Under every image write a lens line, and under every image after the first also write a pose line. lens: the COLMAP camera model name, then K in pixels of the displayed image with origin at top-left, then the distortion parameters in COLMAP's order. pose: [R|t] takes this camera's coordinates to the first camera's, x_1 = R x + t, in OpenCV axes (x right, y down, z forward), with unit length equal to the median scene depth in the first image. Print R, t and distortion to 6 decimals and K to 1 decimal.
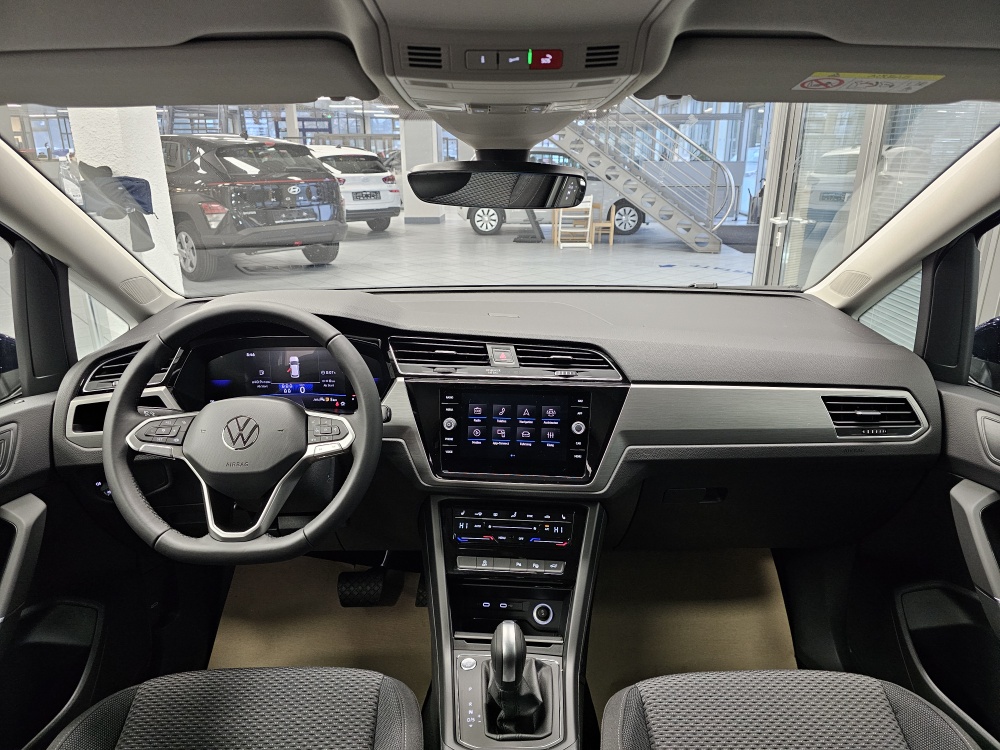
lens RADIAL K [[671.6, 0, 496.1], [0, 671.6, 375.2], [0, 0, 1]] dist [0.068413, -0.102058]
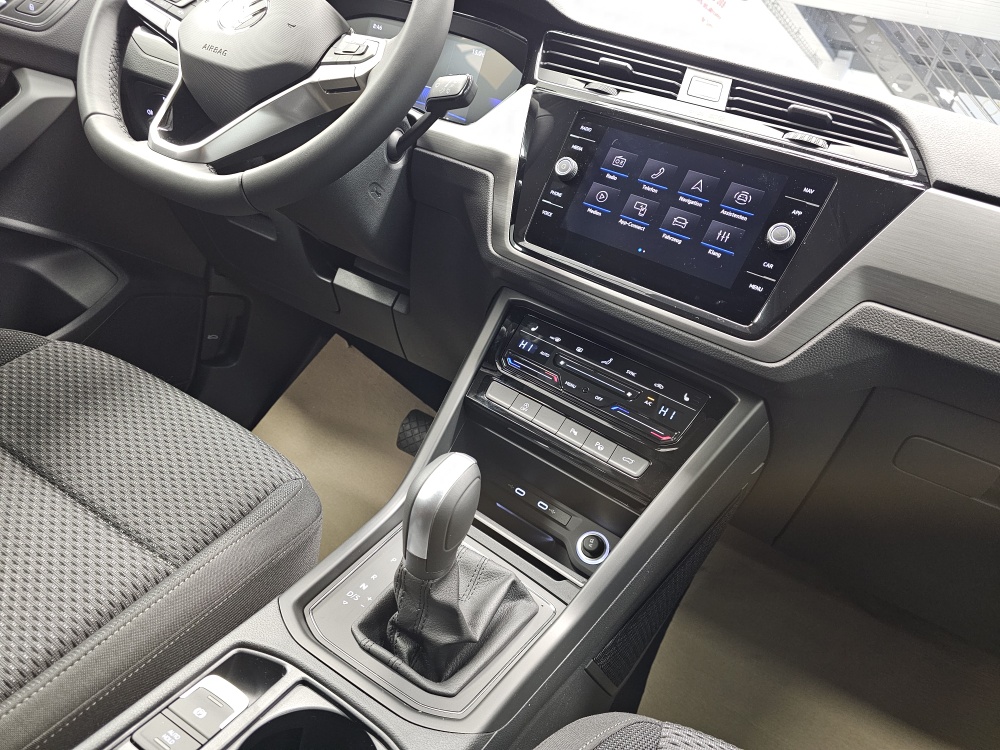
lens RADIAL K [[671.6, 0, 496.1], [0, 671.6, 375.2], [0, 0, 1]] dist [0.068413, -0.102058]
pose [[0.837720, 0.392628, -0.379563, 0.175854], [-0.390372, 0.916580, 0.086554, 0.212194], [0.381883, 0.075662, 0.921108, 0.444914]]
